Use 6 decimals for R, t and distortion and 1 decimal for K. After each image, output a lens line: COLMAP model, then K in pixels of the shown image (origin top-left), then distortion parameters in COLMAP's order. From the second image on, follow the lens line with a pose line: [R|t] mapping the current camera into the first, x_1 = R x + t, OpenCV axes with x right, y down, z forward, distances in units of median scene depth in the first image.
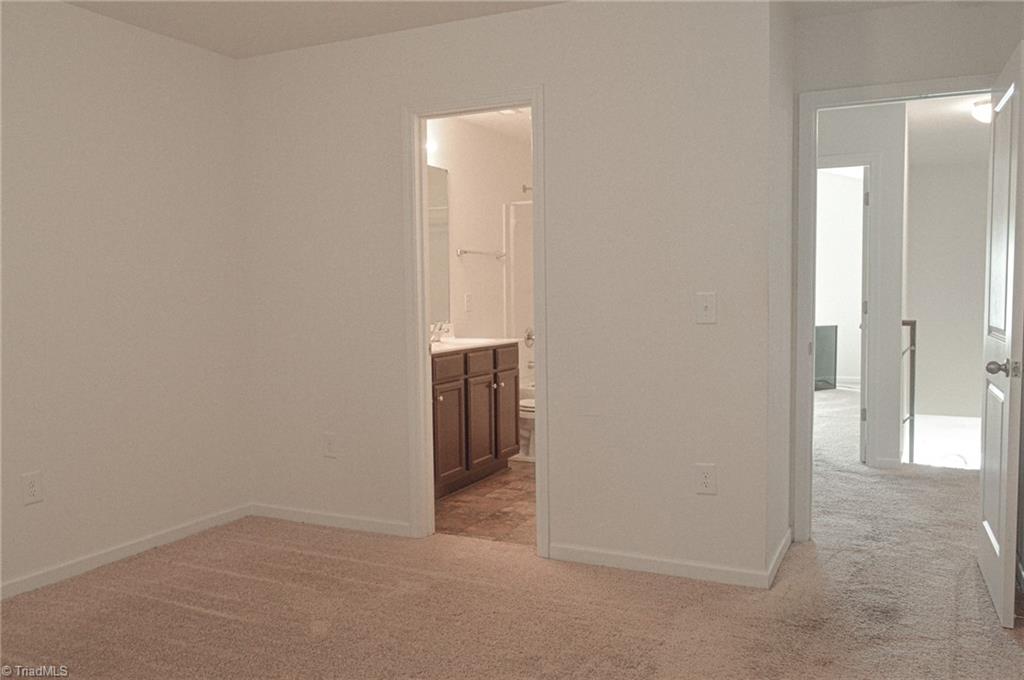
lens RADIAL K [[809.0, 0, 516.4], [0, 809.0, 341.6], [0, 0, 1]] dist [-0.006293, 0.012526]
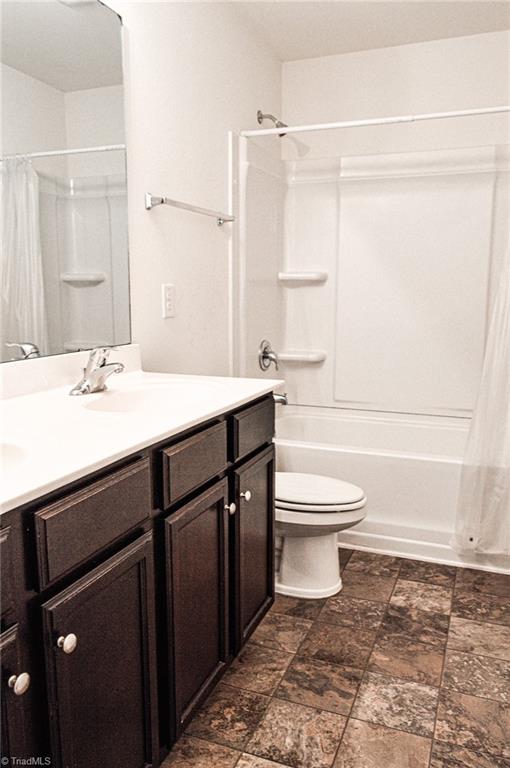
lens RADIAL K [[606.7, 0, 227.1], [0, 606.7, 386.9], [0, 0, 1]] dist [-0.006293, 0.012526]
pose [[0.999566, 0.002361, 0.029358, -0.036671], [-0.005262, 0.995058, 0.099157, -0.036342], [-0.028979, -0.099269, 0.994639, 0.670876]]
